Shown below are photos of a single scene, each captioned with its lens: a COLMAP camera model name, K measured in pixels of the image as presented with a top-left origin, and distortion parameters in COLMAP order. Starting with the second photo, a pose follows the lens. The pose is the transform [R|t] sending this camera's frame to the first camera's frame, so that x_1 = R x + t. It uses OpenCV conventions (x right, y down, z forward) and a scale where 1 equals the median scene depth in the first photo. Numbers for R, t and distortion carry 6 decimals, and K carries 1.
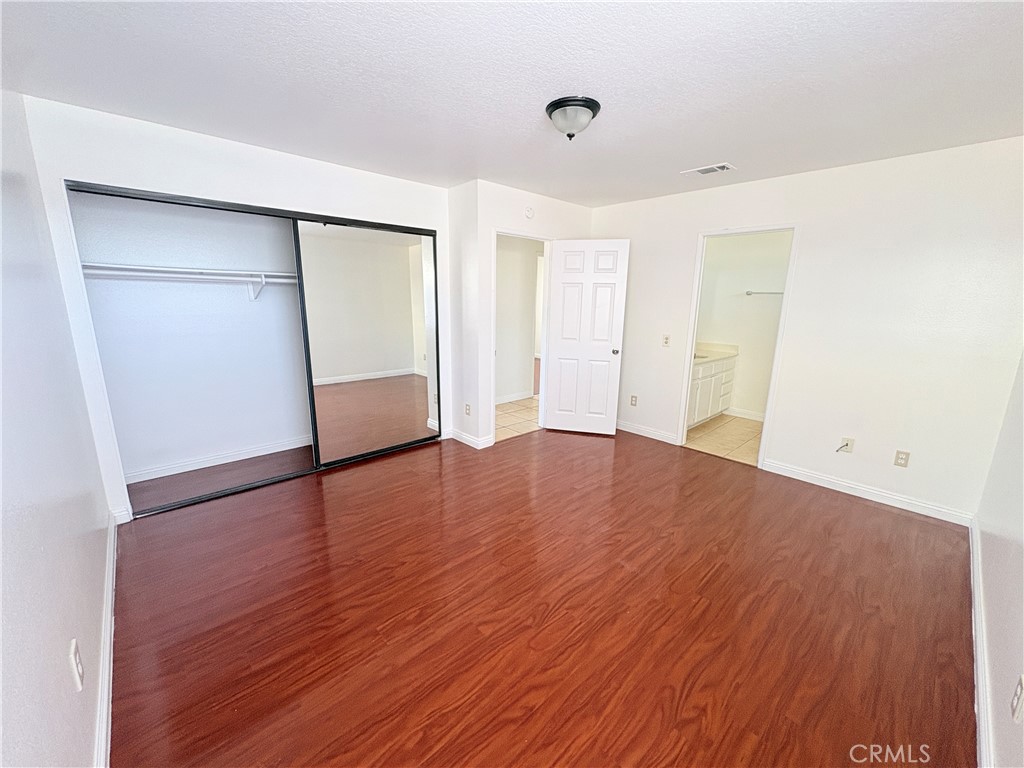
lens RADIAL K [[407.7, 0, 510.9], [0, 407.7, 385.5], [0, 0, 1]] dist [-0.001347, 0.000364]
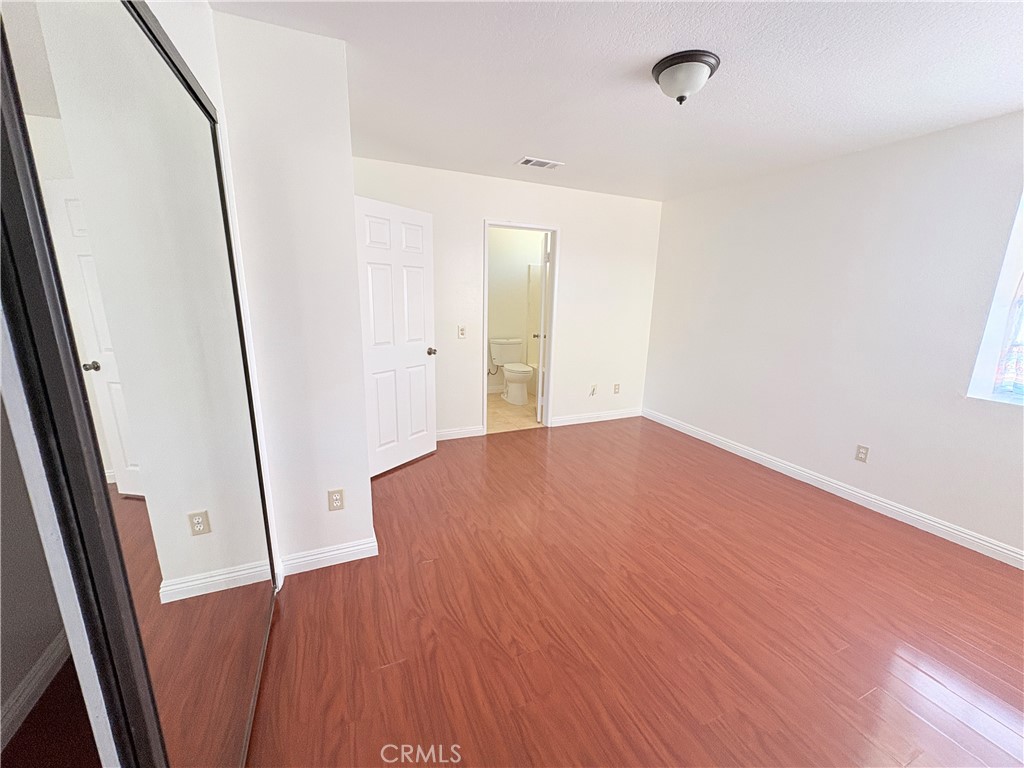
lens RADIAL K [[407.7, 0, 511.8], [0, 407.7, 387.0], [0, 0, 1]] dist [-0.001347, 0.000364]
pose [[0.330019, -0.221934, 0.917514, -0.519504], [0.184496, 0.968389, 0.167879, -0.138304], [-0.925769, 0.113874, 0.360533, 0.640705]]
